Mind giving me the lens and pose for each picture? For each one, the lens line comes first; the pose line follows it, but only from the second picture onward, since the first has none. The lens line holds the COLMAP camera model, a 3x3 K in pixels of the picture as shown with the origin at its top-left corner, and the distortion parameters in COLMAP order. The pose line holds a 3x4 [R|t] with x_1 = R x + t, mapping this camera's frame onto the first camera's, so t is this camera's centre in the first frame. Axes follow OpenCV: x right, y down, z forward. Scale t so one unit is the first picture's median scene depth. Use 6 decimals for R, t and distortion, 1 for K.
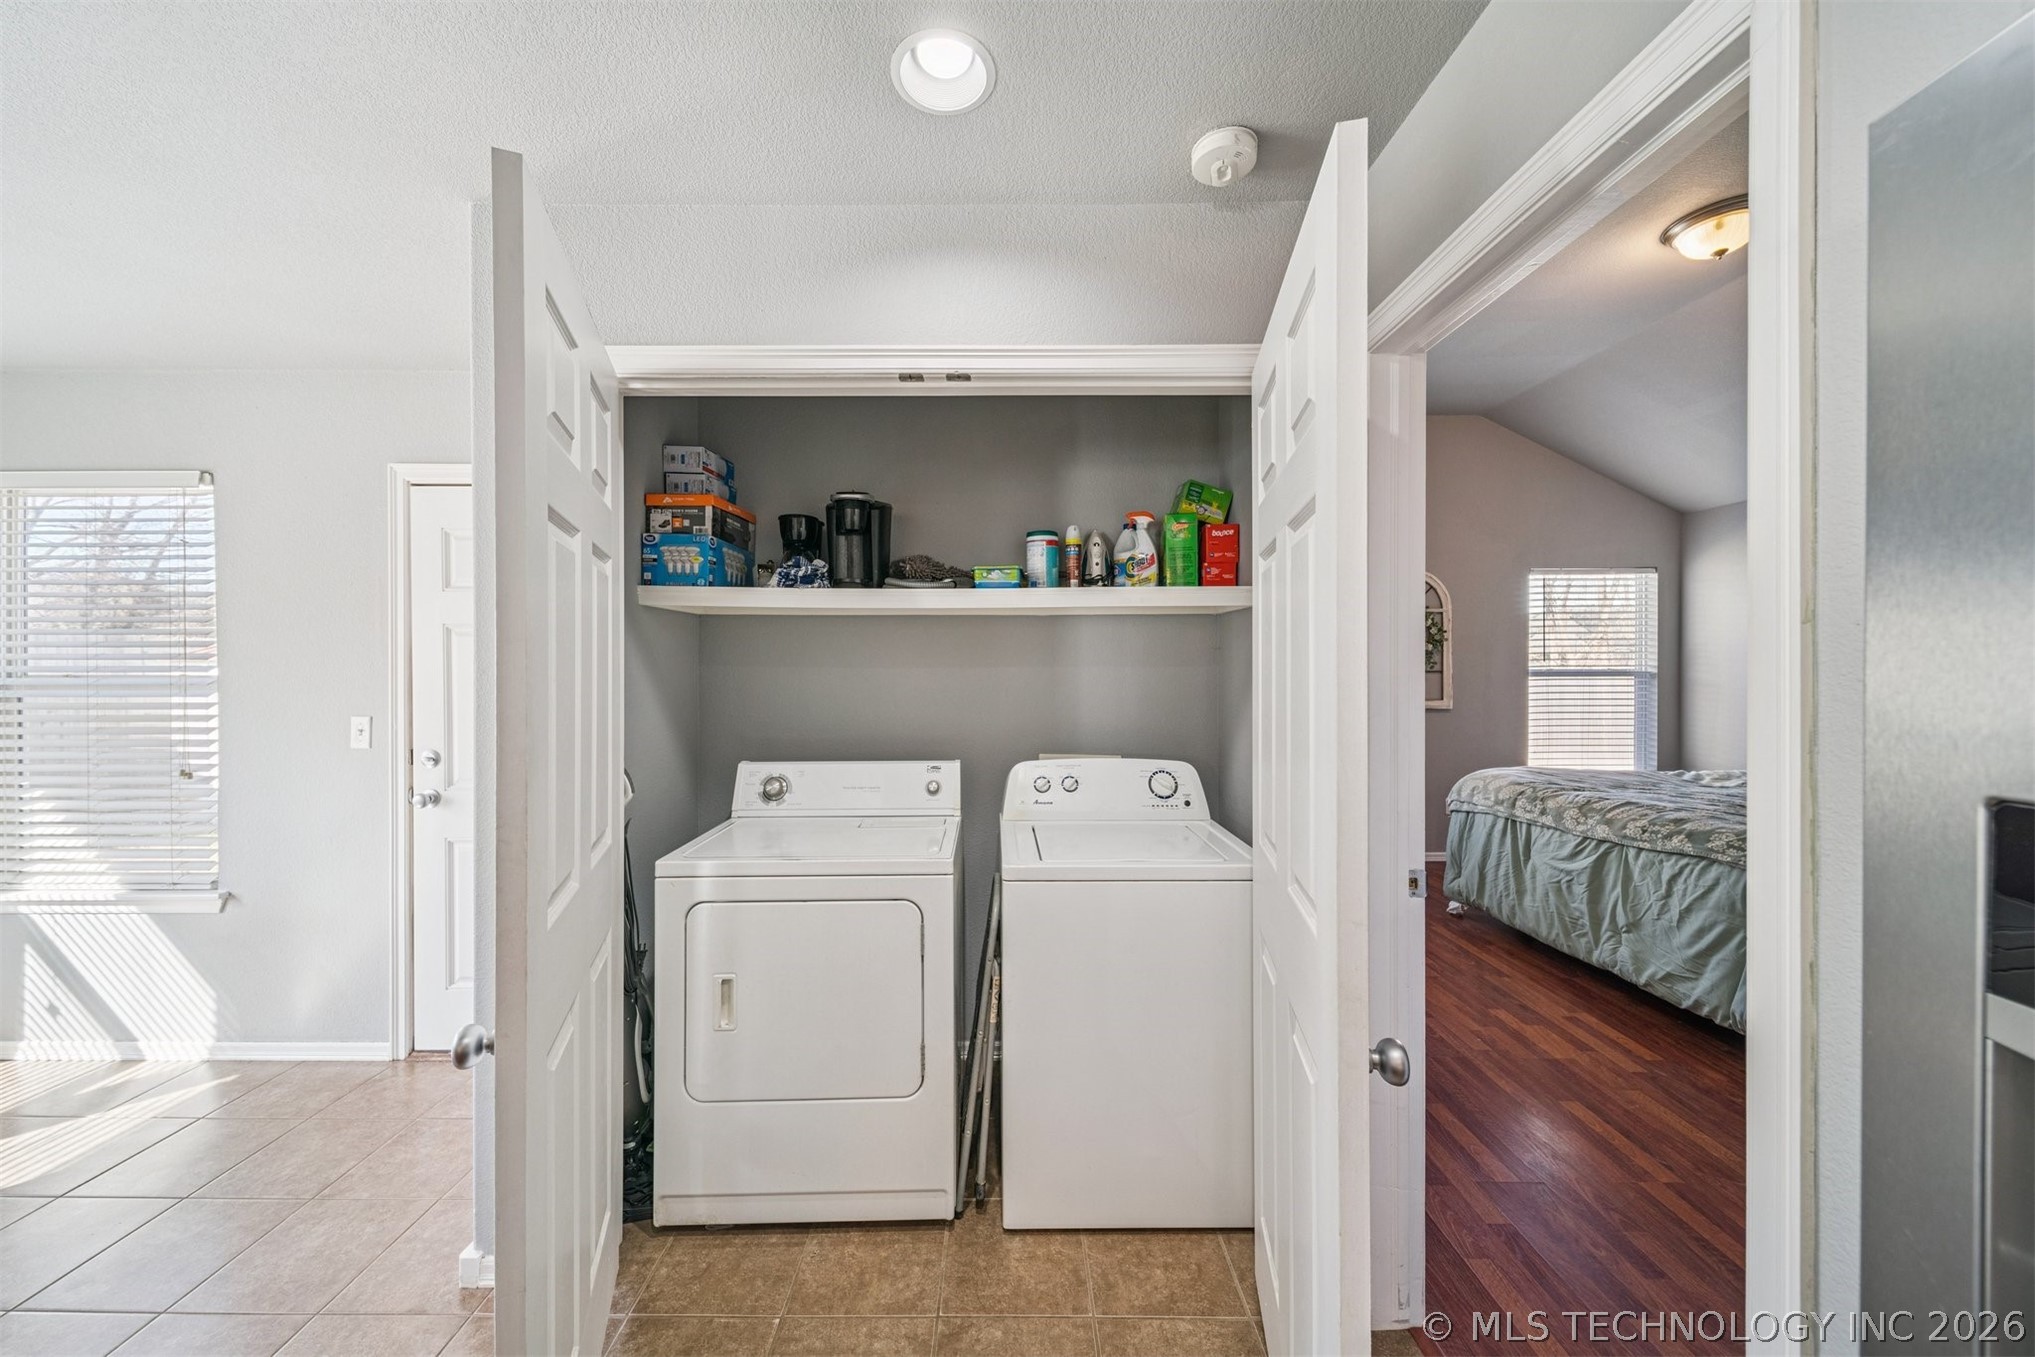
lens RADIAL K [[707.7, 0, 1003.0], [0, 707.7, 669.6], [0, 0, 1]] dist [0.007627, -0.000618]
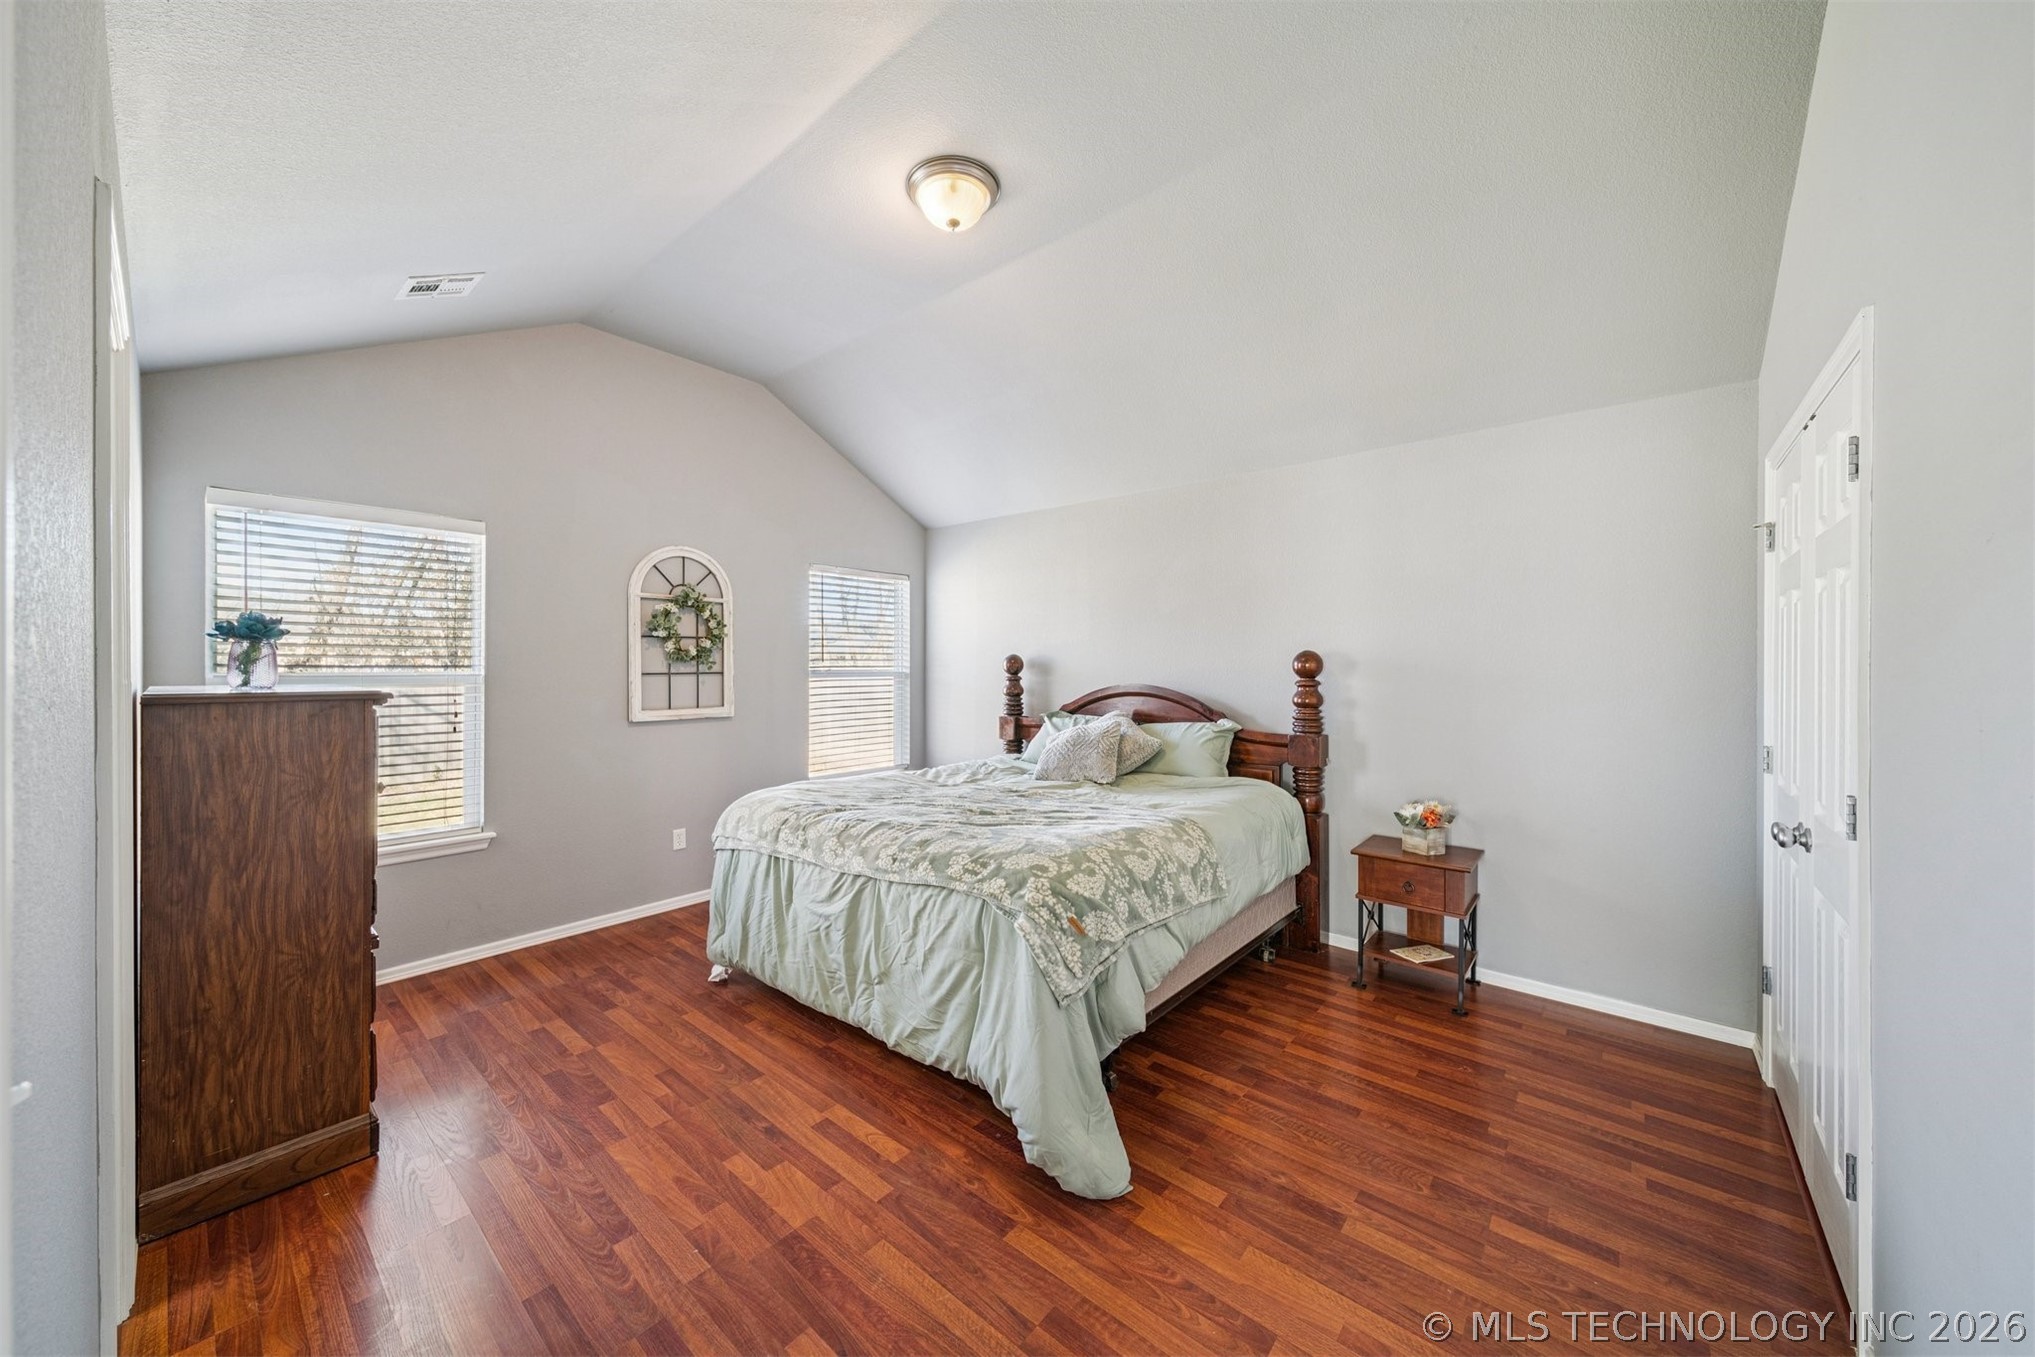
lens RADIAL K [[707.7, 0, 1008.4], [0, 707.7, 670.9], [0, 0, 1]] dist [0.007627, -0.000618]
pose [[0.639406, -0.001951, 0.768867, 0.298590], [0.001411, 0.999998, 0.001364, -0.000888], [-0.768868, 0.000213, 0.639407, 0.313242]]
